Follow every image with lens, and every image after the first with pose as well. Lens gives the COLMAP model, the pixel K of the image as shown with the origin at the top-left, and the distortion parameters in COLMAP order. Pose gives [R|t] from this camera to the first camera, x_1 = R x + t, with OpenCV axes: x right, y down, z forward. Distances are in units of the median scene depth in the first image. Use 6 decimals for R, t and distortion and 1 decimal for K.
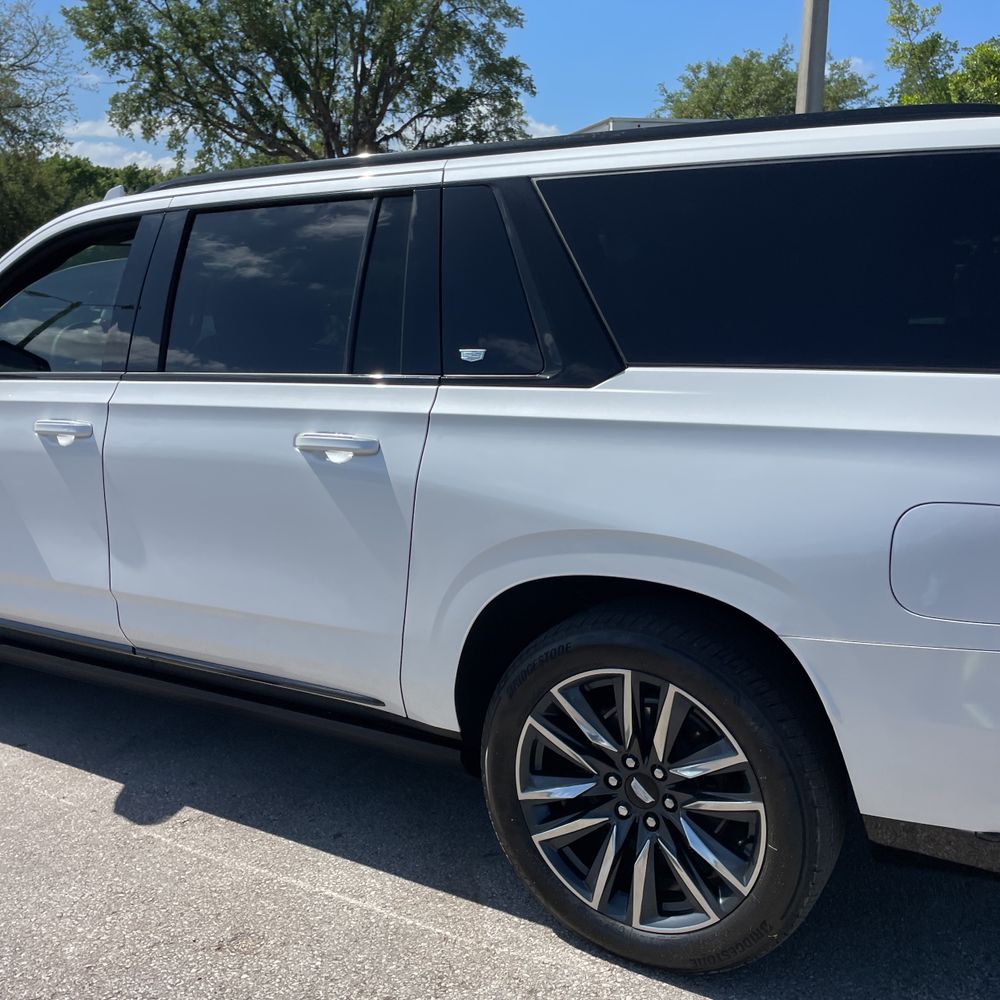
lens RADIAL K [[996.6, 0, 482.4], [0, 996.6, 487.1], [0, 0, 1]] dist [0.094873, -0.133188]
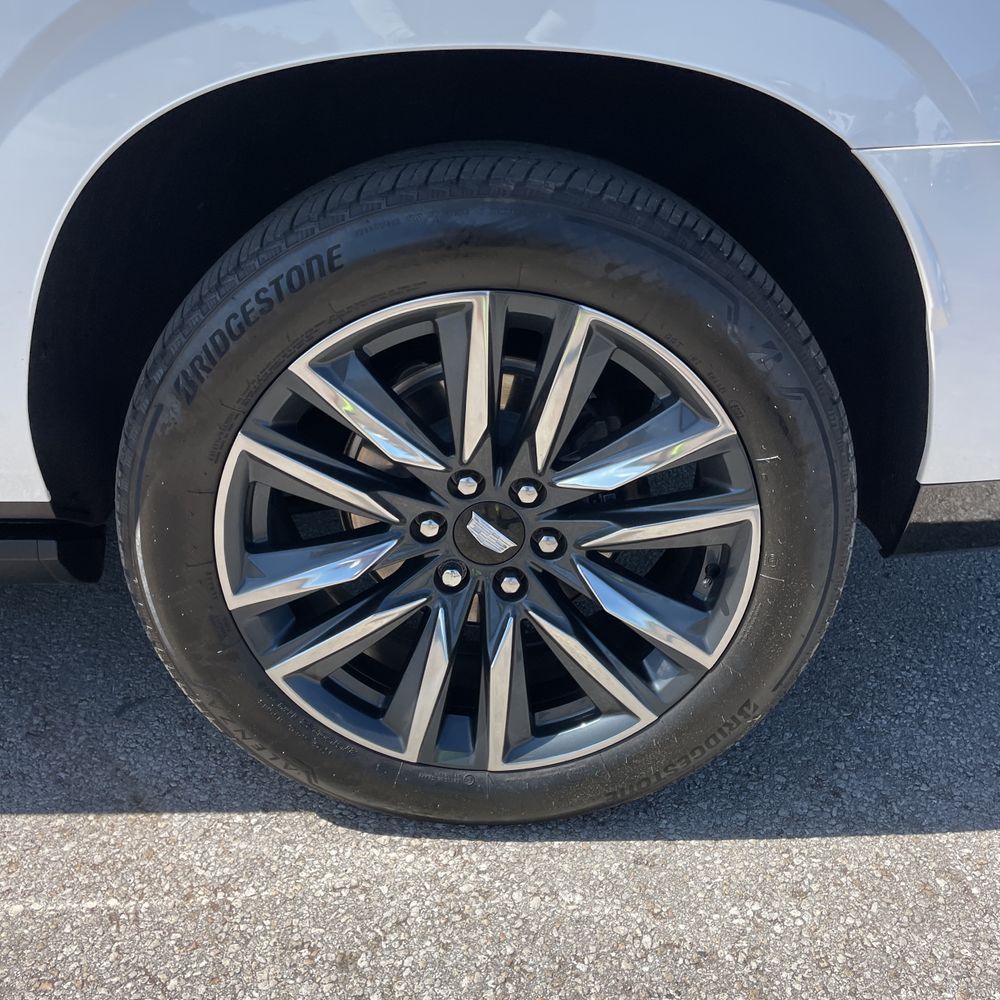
lens RADIAL K [[996.6, 0, 482.4], [0, 996.6, 487.1], [0, 0, 1]] dist [0.094873, -0.133188]
pose [[0.839505, -0.208659, 0.501690, -0.091161], [0.051850, 0.949875, 0.308300, 0.123114], [-0.540872, -0.232807, 0.808244, 0.594526]]
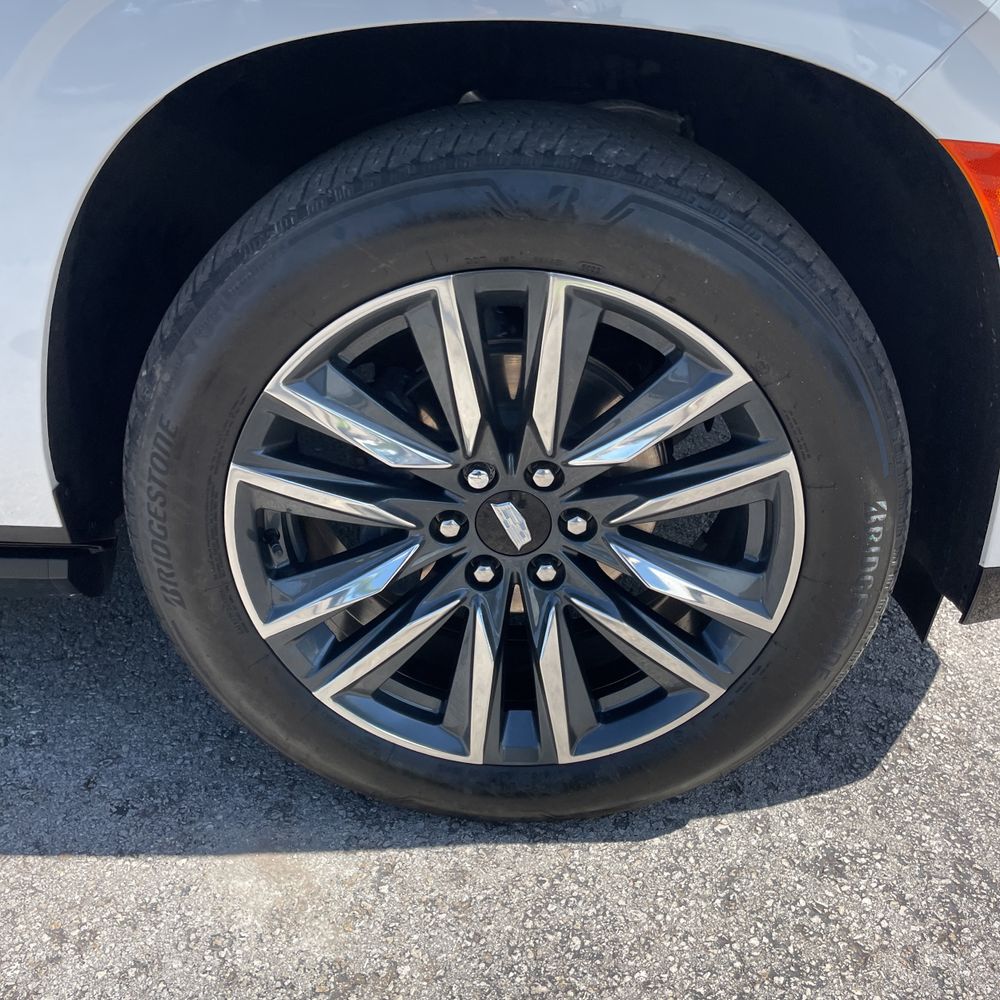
lens RADIAL K [[996.6, 0, 482.4], [0, 996.6, 487.1], [0, 0, 1]] dist [0.094873, -0.133188]
pose [[0.855915, -0.364516, 0.366793, -0.021788], [0.241107, 0.908795, 0.340529, 0.120010], [-0.457468, -0.203027, 0.865738, 0.593456]]
